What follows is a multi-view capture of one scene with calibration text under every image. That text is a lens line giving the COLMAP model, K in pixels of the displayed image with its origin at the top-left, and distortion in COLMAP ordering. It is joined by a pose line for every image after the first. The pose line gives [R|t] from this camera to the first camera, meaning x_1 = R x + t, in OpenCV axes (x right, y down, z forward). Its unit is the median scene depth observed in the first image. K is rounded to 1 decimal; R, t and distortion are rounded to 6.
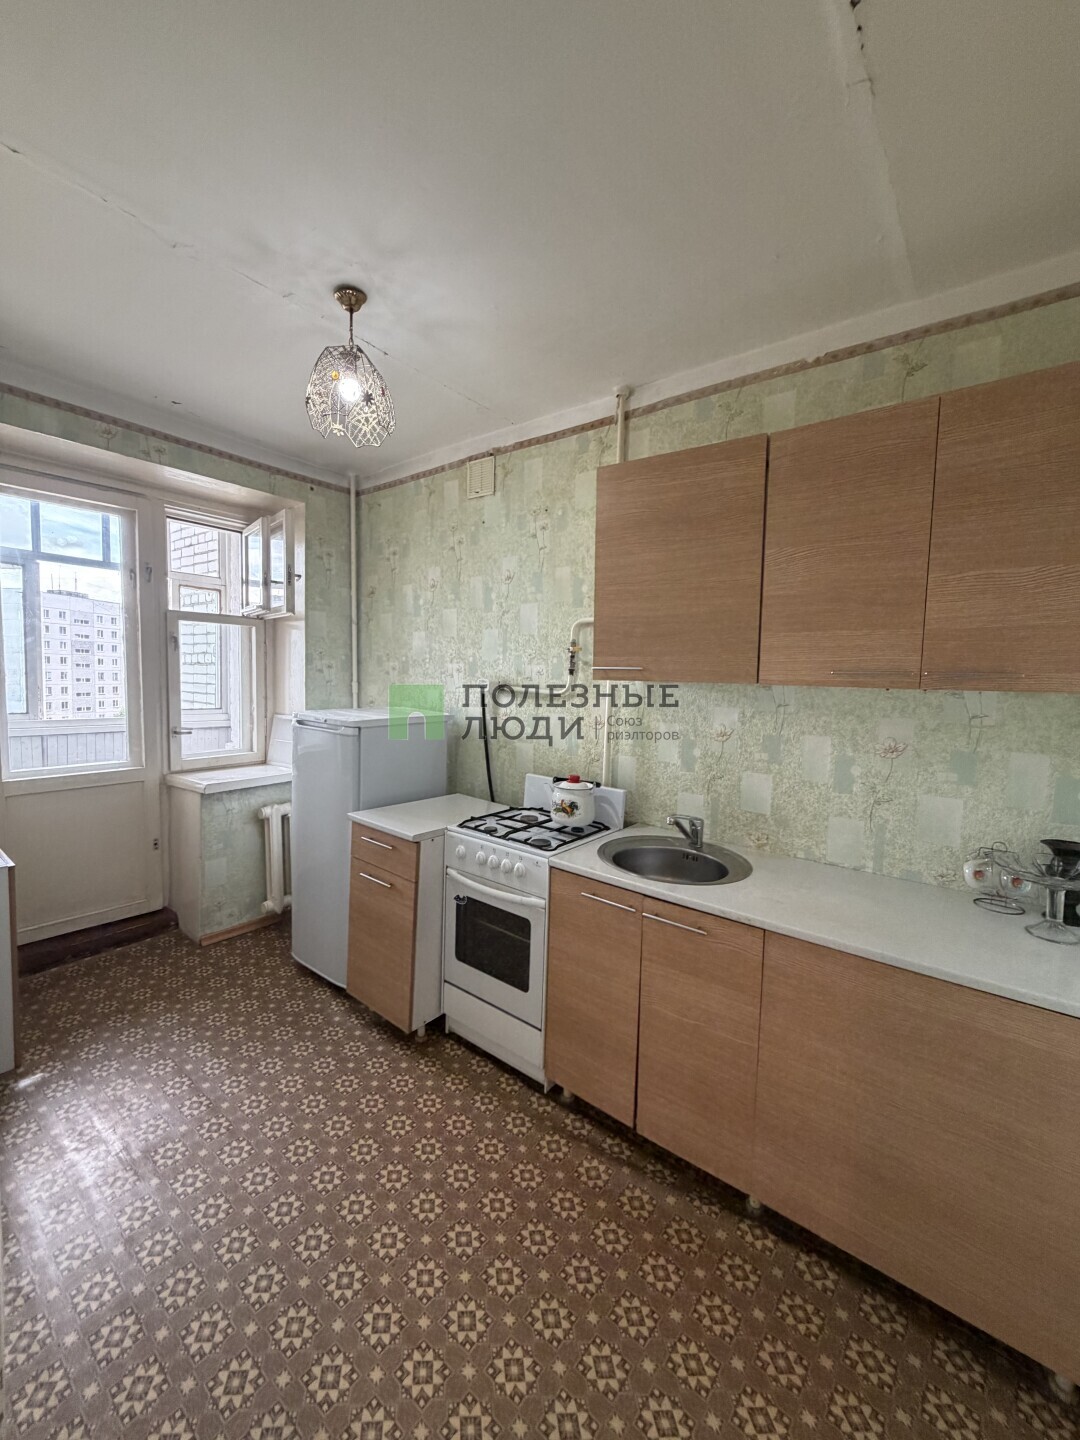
lens RADIAL K [[572.5, 0, 539.3], [0, 572.5, 712.1], [0, 0, 1]] dist [-0.001052, 0.000455]
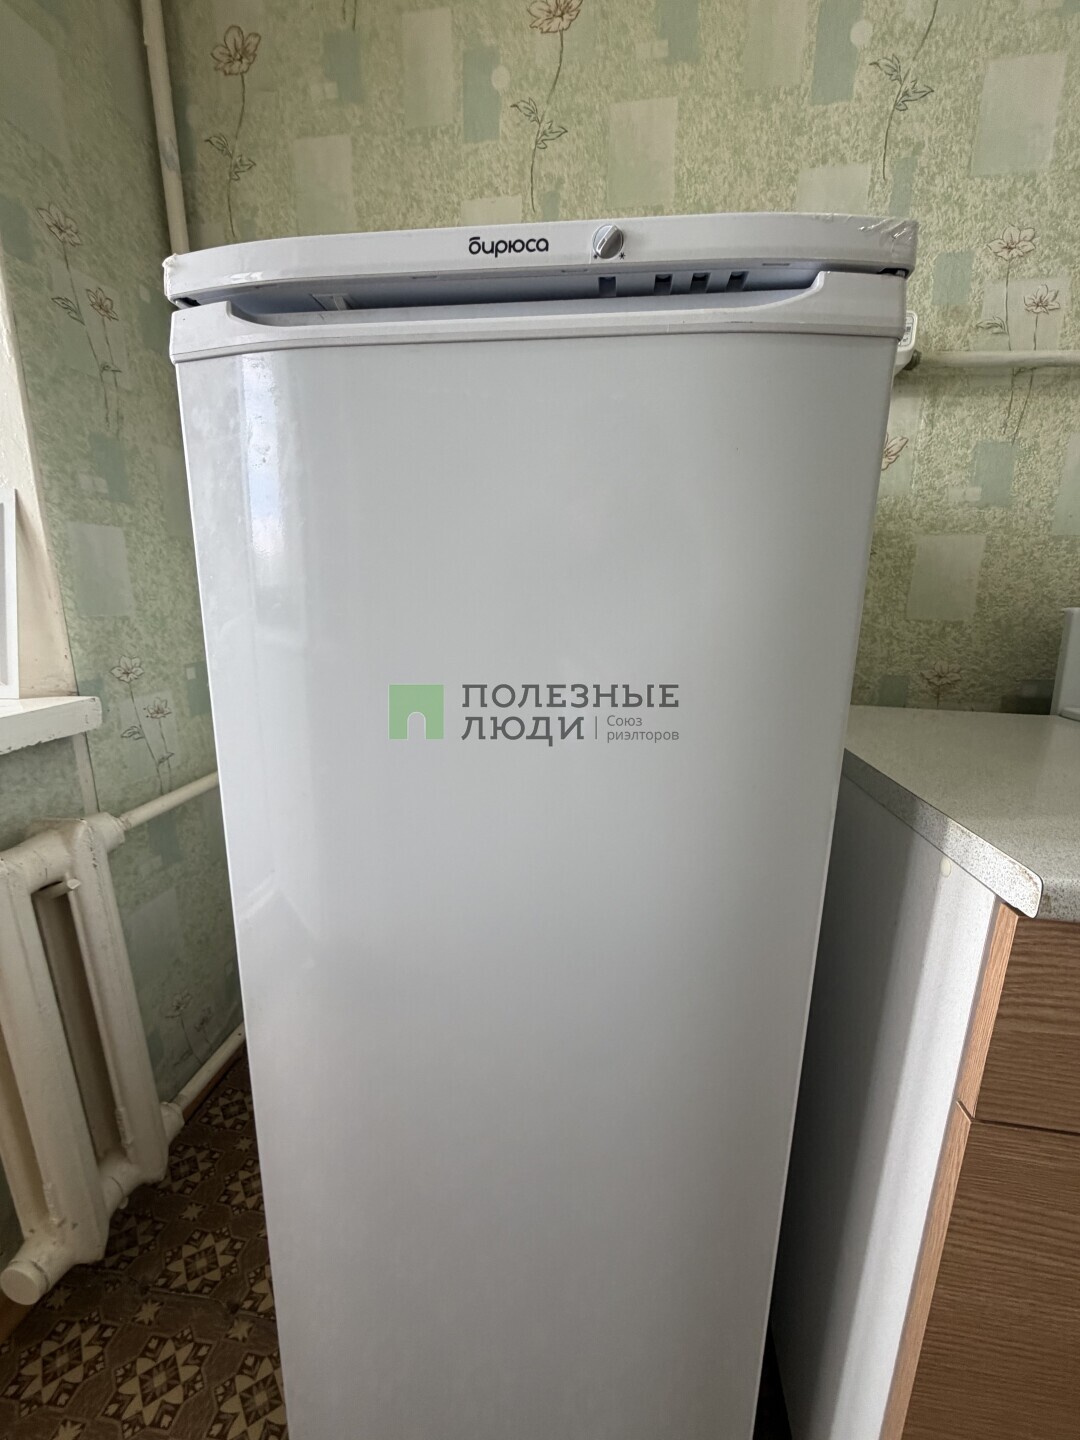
lens RADIAL K [[571.2, 0, 541.1], [0, 571.2, 715.6], [0, 0, 1]] dist [-0.001442, -0.000009]
pose [[0.867607, -0.124658, 0.481372, -0.592457], [0.048694, 0.984713, 0.167242, 0.128744], [-0.494861, -0.121660, 0.860413, 1.122919]]
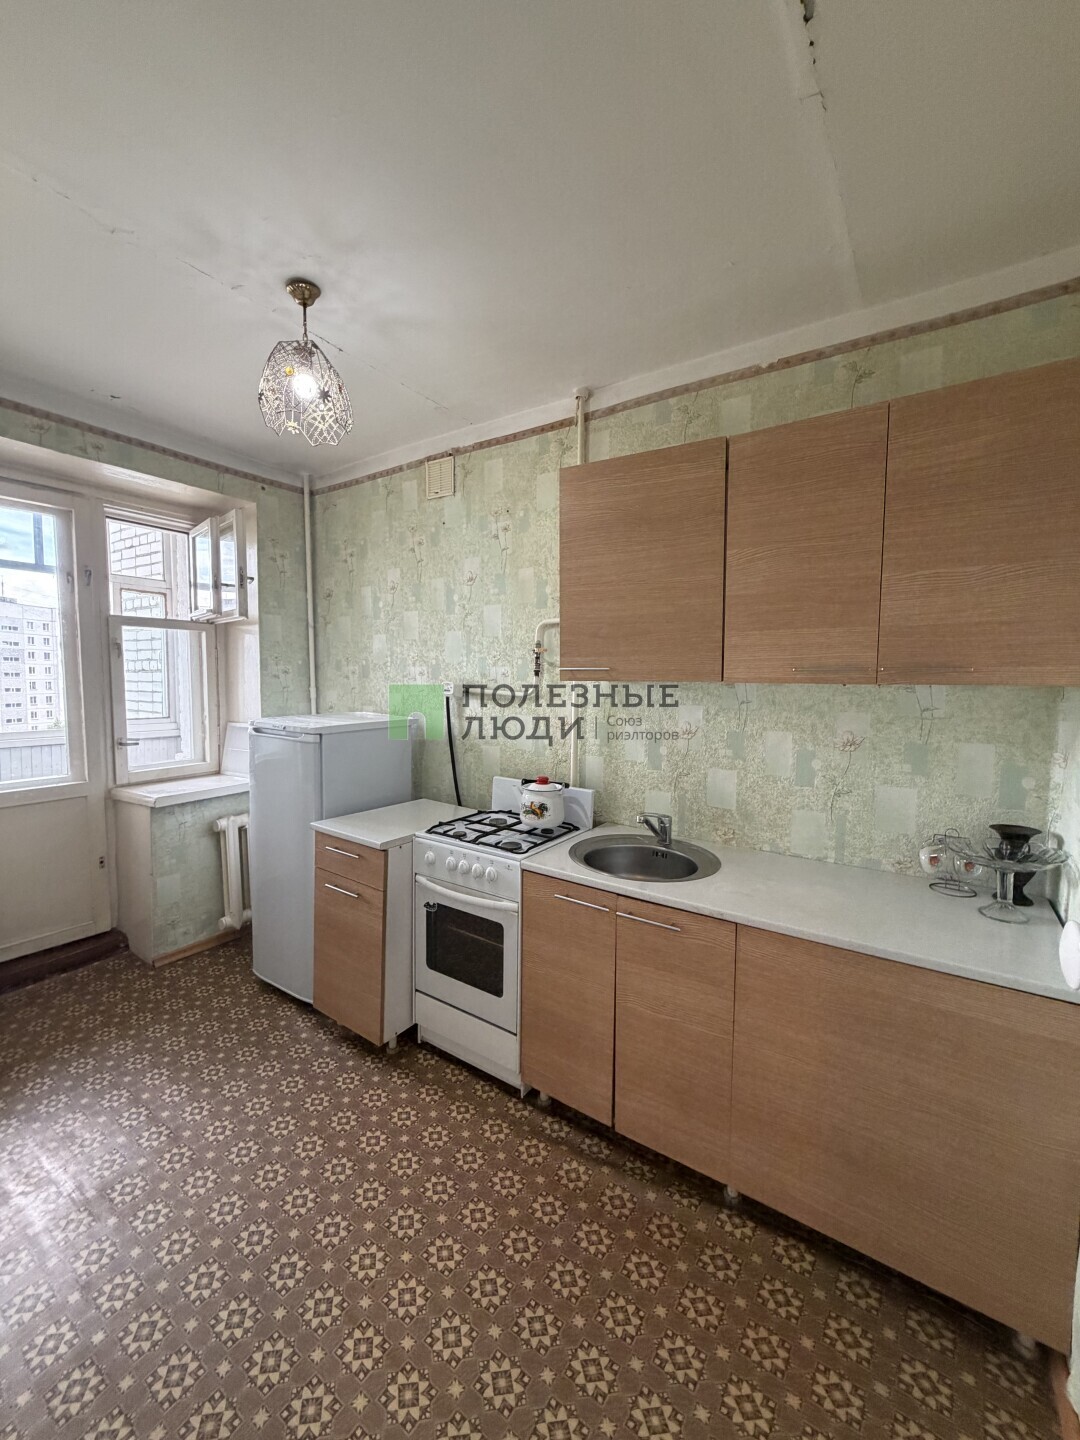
lens RADIAL K [[572.5, 0, 539.3], [0, 572.5, 712.1], [0, 0, 1]] dist [-0.001052, 0.000455]
pose [[0.997277, -0.021991, 0.070392, -0.014463], [0.022099, 0.999756, -0.000748, -0.001817], [-0.070358, 0.002302, 0.997519, 0.005666]]
